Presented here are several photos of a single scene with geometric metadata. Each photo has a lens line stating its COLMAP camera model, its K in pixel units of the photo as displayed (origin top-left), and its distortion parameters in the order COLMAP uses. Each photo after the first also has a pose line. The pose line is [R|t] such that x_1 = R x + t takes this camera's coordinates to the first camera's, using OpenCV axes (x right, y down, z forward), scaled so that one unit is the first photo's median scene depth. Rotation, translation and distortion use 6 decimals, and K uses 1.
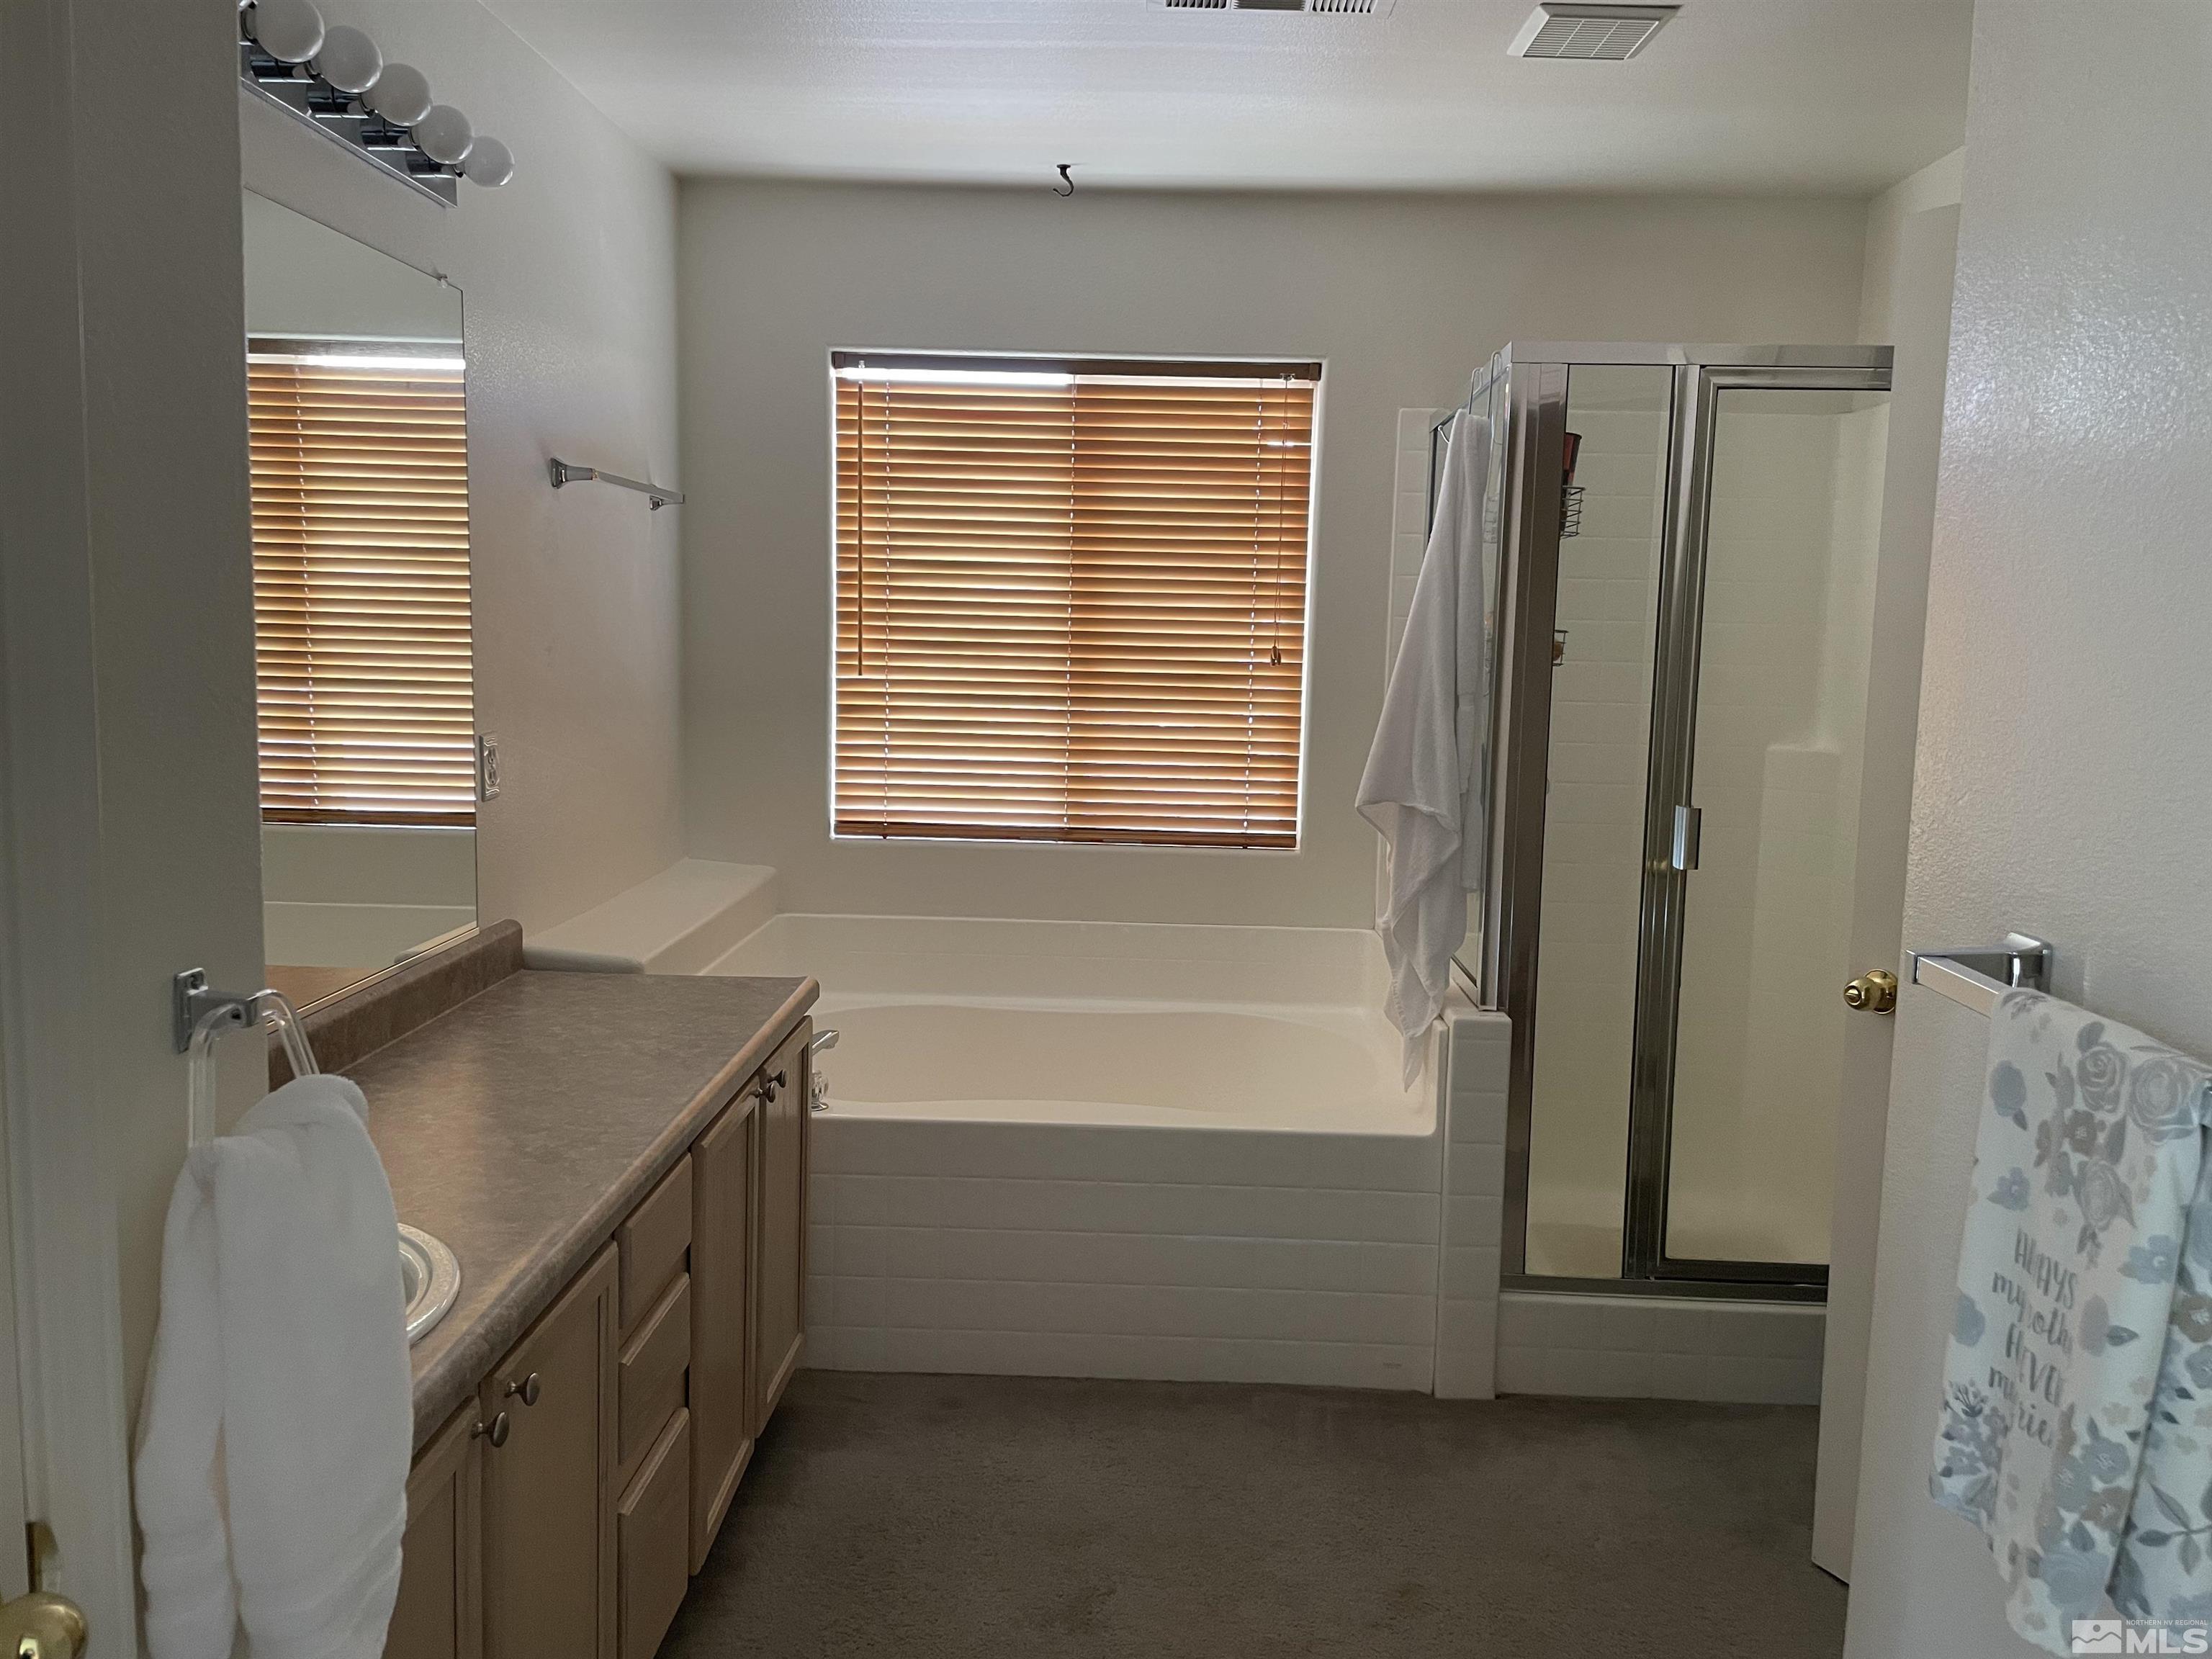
lens RADIAL K [[1665.7, 0, 1120.7], [0, 1665.7, 802.7], [0, 0, 1]] dist [0.082277, -0.109600]
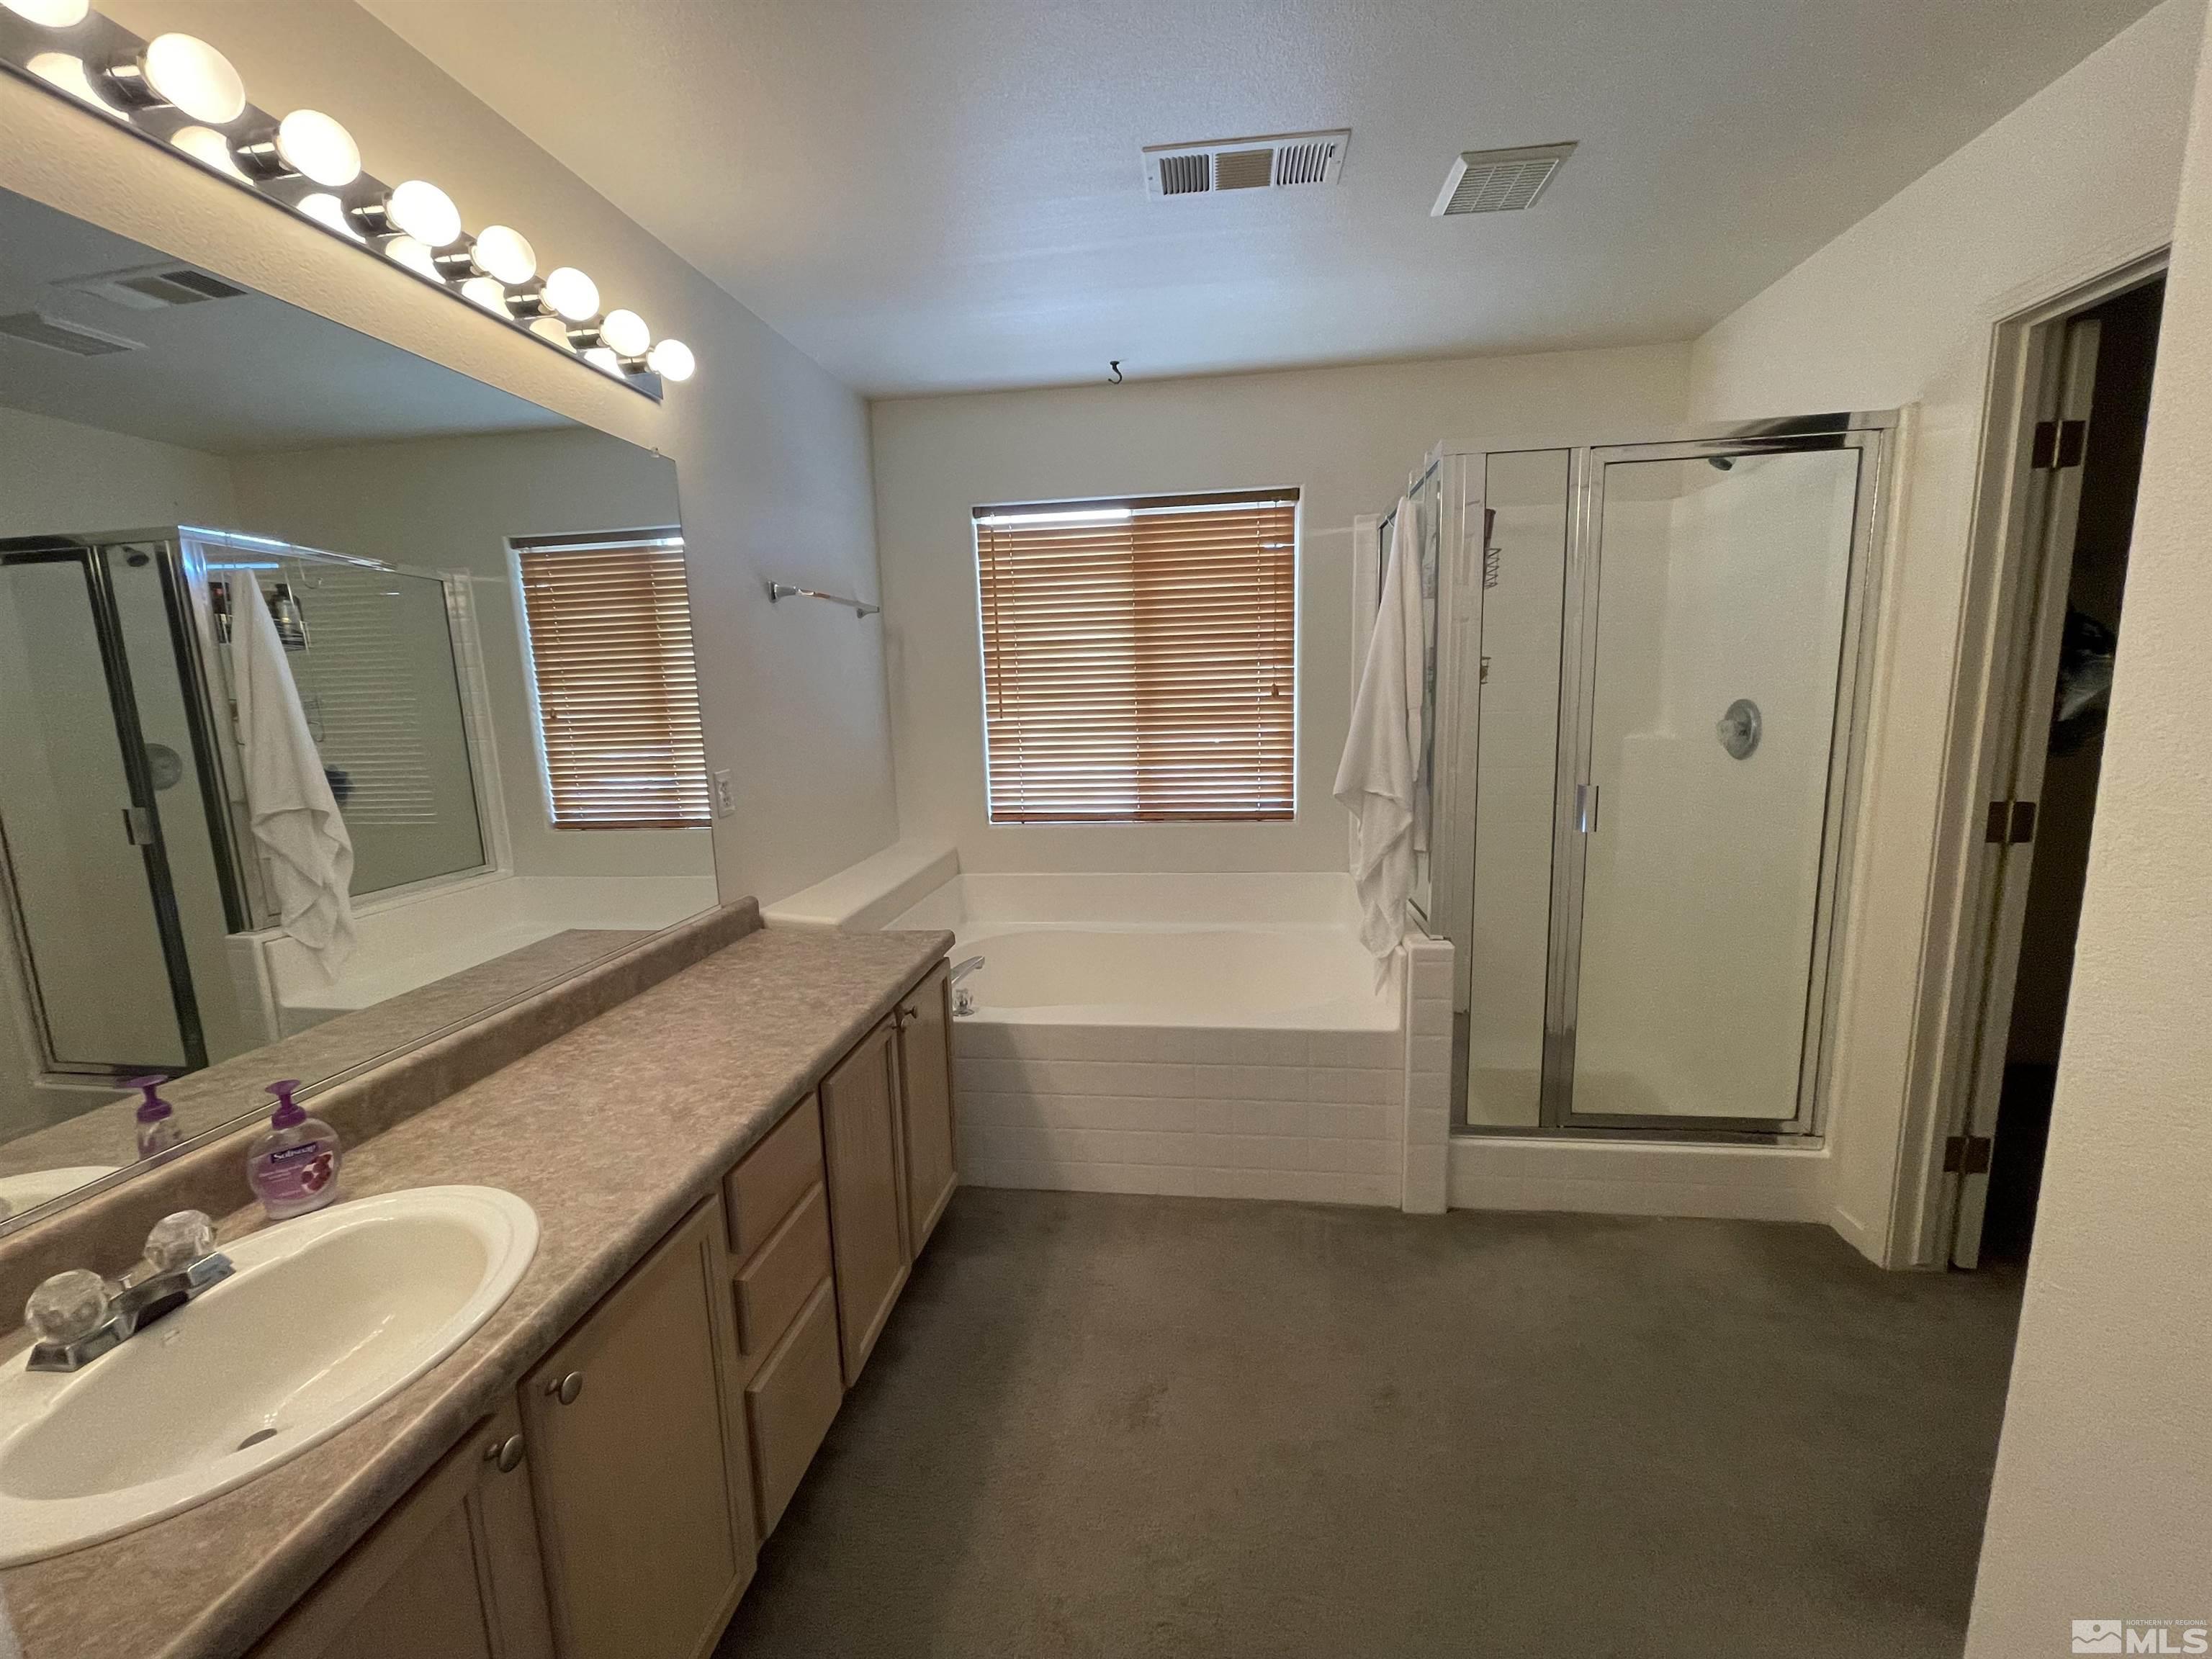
lens RADIAL K [[893.7, 0, 1097.2], [0, 893.7, 825.2], [0, 0, 1]] dist [-0.001322, -0.000036]
pose [[0.992014, -0.037426, -0.120451, 0.027209], [0.042705, 0.998223, 0.041549, -0.008851], [0.118682, -0.046361, 0.991849, 0.190030]]
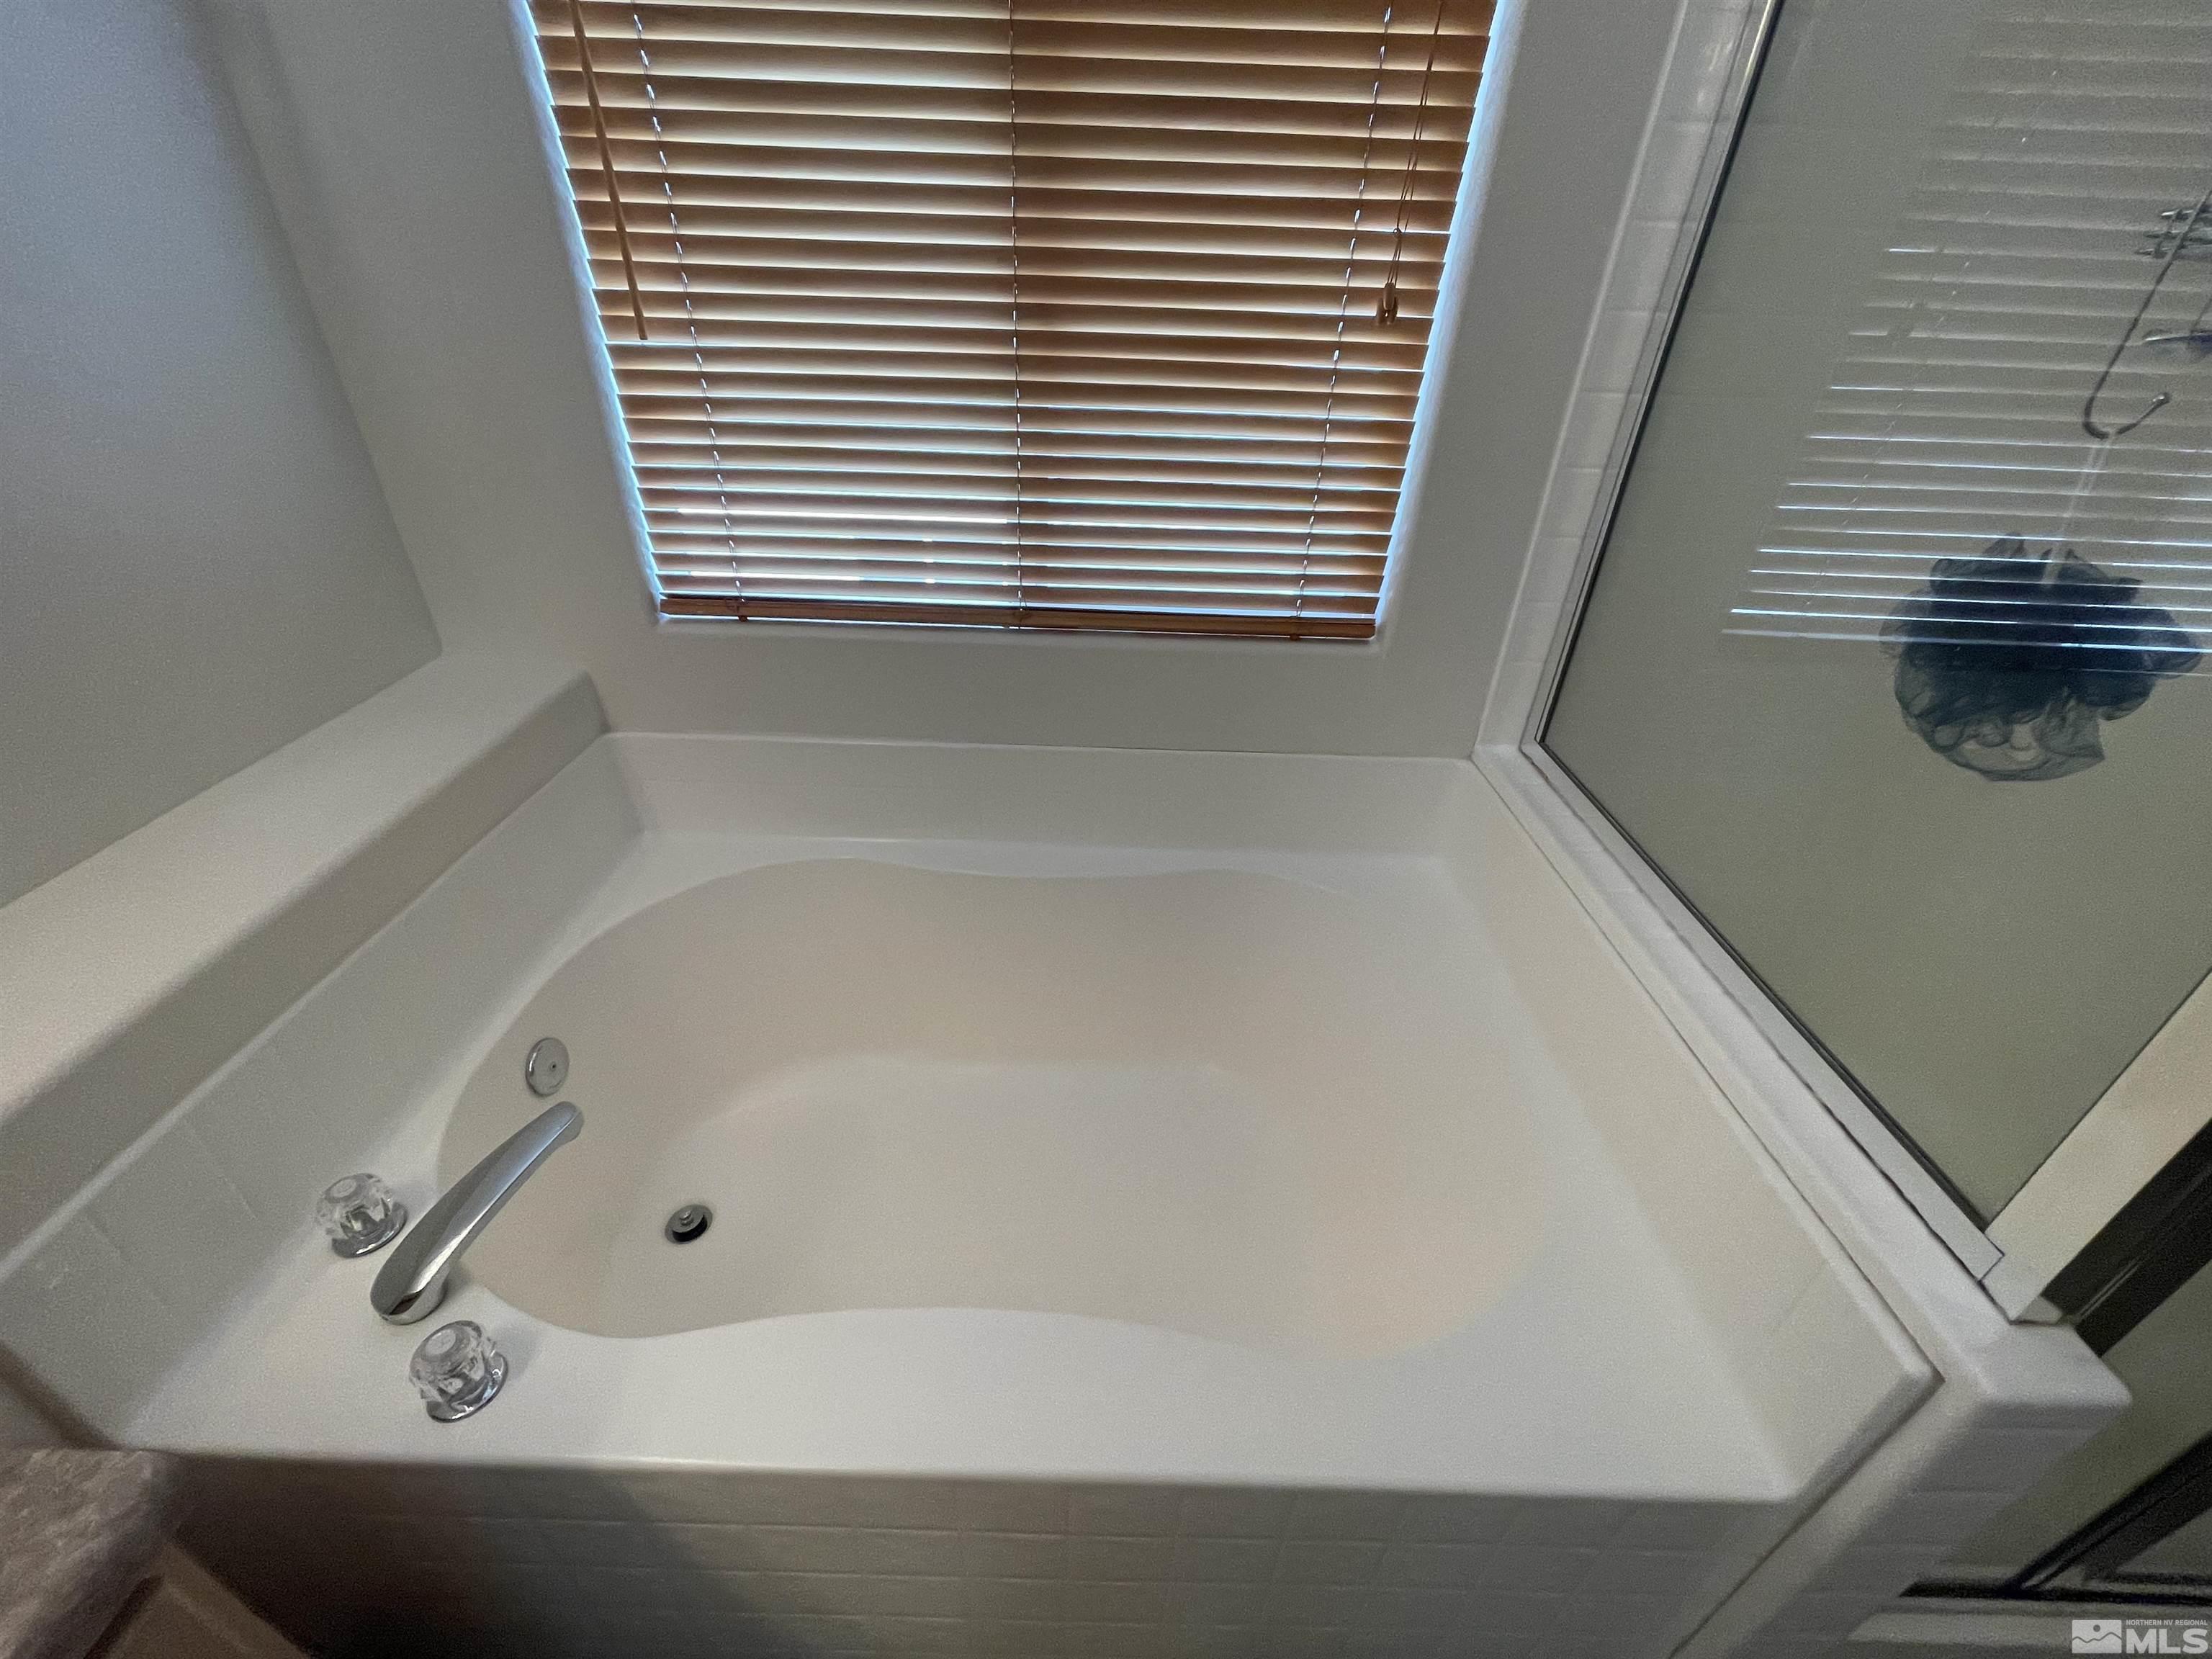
lens RADIAL K [[893.7, 0, 1097.2], [0, 893.7, 825.2], [0, 0, 1]] dist [-0.001322, -0.000036]
pose [[0.999833, -0.003610, 0.017931, -0.009752], [-0.004363, 0.904965, 0.425464, -0.057224], [-0.017763, -0.425471, 0.904798, 0.659974]]
